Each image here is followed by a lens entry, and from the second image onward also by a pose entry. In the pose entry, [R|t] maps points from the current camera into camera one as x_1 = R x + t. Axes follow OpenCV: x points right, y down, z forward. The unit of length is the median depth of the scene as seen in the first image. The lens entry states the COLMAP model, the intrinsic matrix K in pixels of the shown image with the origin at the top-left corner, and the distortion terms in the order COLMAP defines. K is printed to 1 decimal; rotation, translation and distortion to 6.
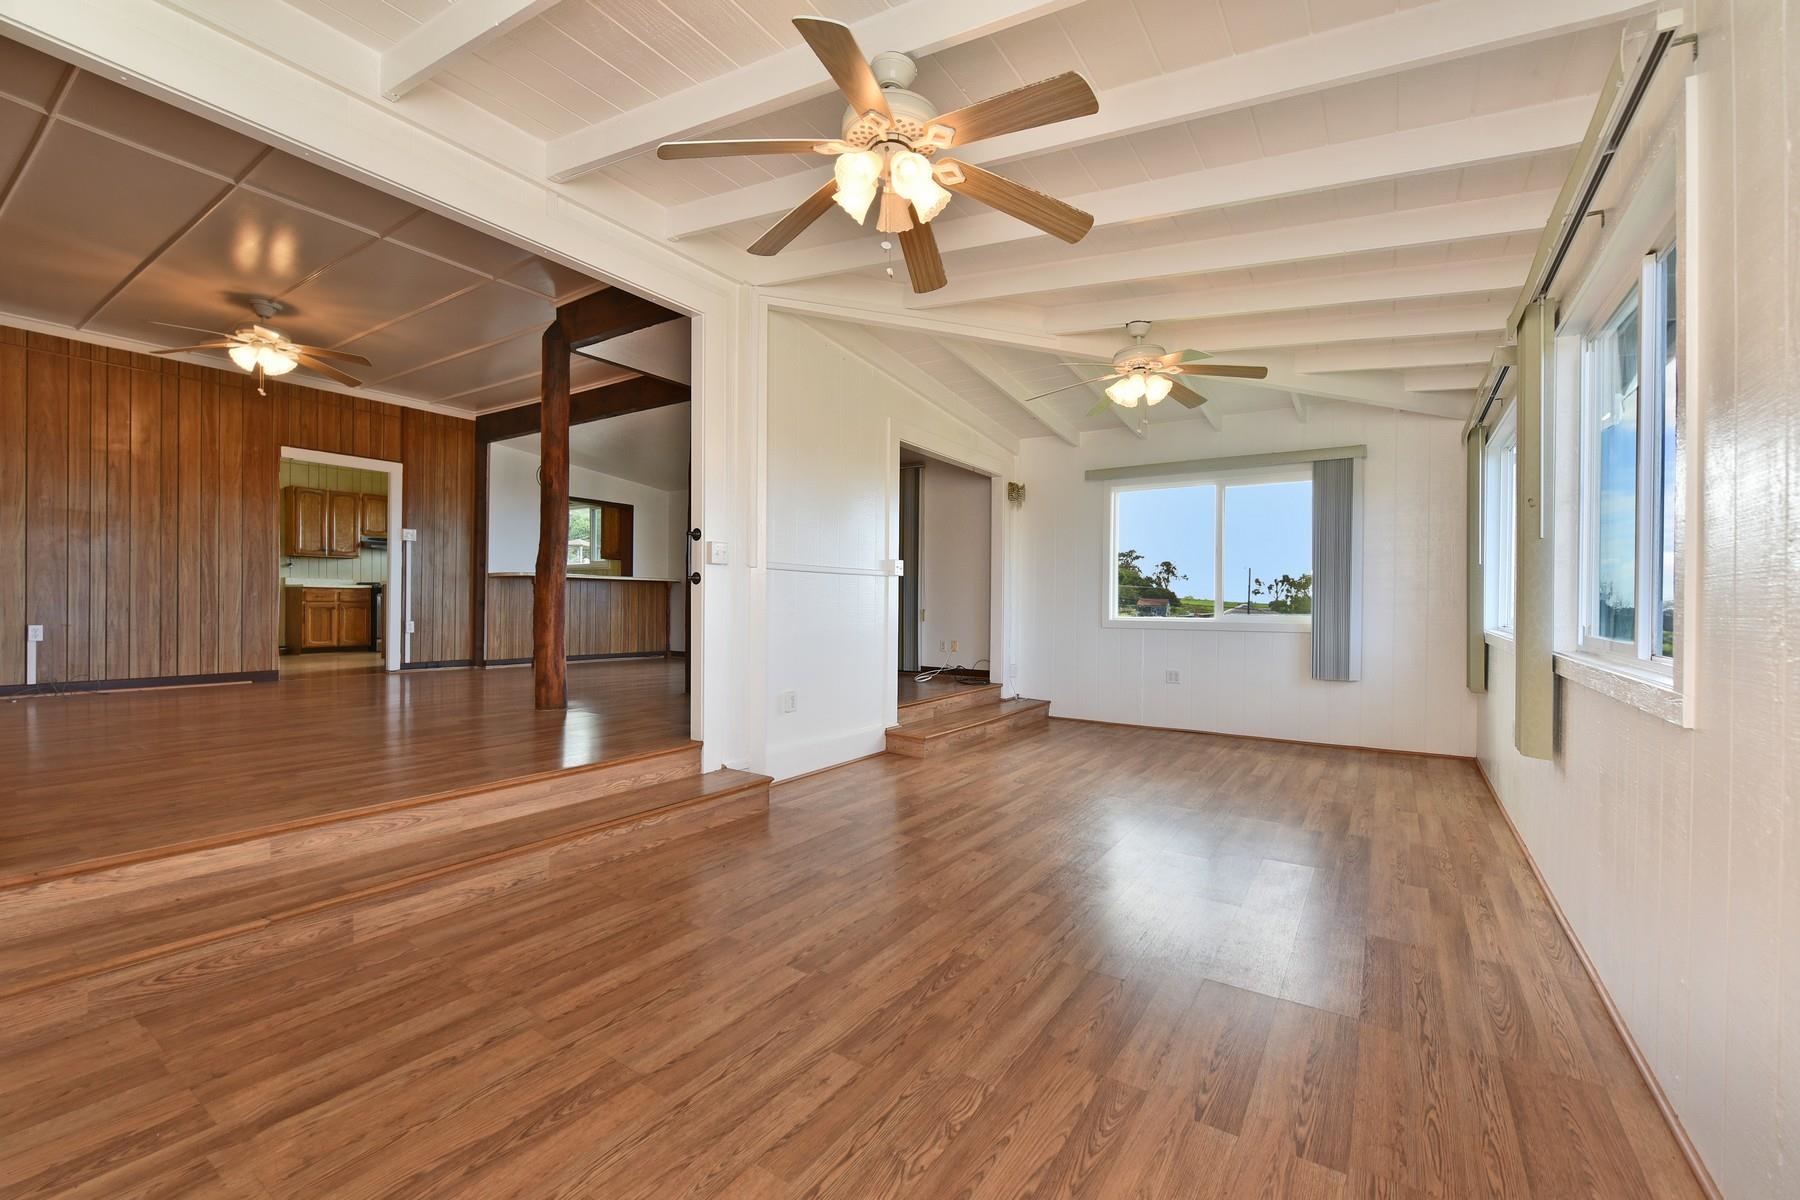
lens RADIAL K [[750.4, 0, 898.1], [0, 750.4, 603.3], [0, 0, 1]] dist [0.004109, -0.002443]
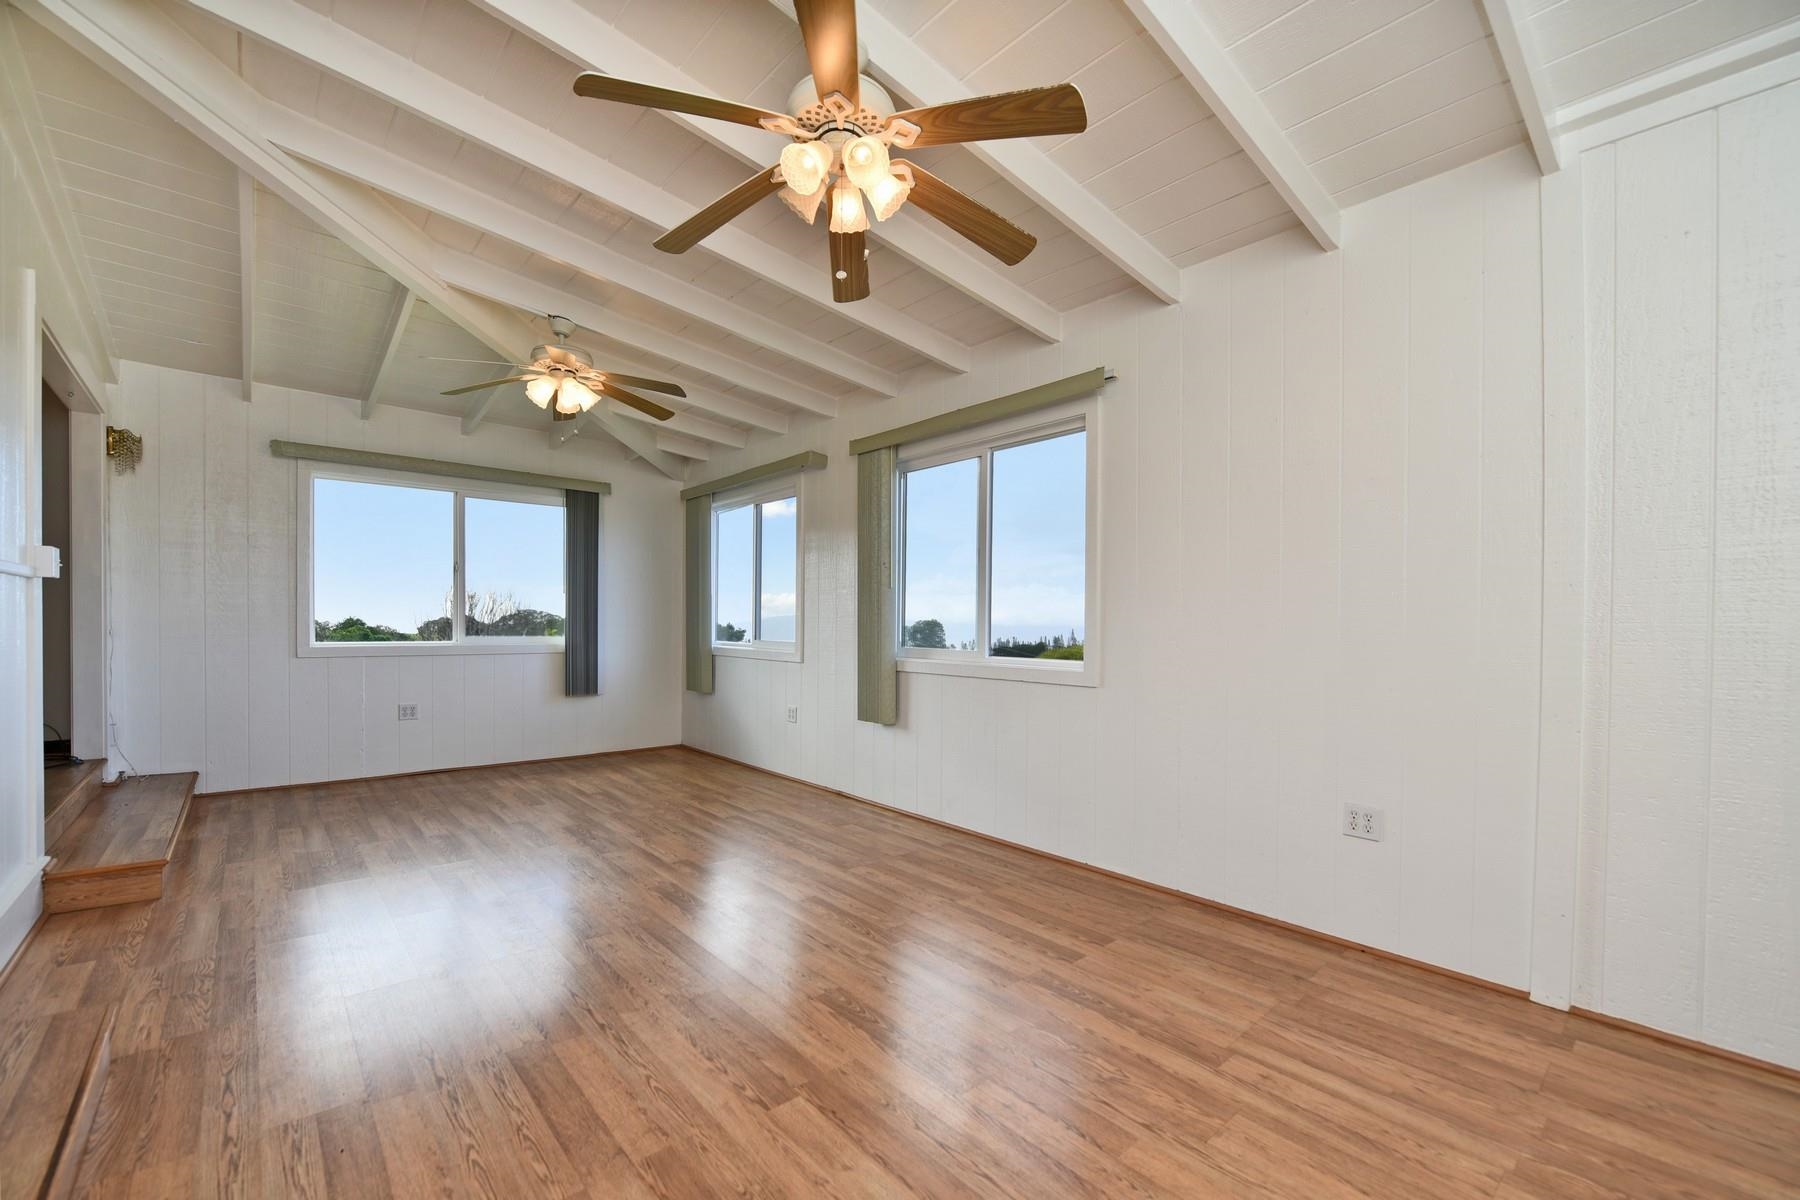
lens RADIAL K [[750.4, 0, 908.2], [0, 750.4, 615.0], [0, 0, 1]] dist [0.004109, -0.002443]
pose [[0.256475, 0.007371, 0.966523, -0.466032], [-0.002356, 0.999973, -0.007001, -0.009284], [-0.966548, -0.000481, 0.256485, 0.363354]]
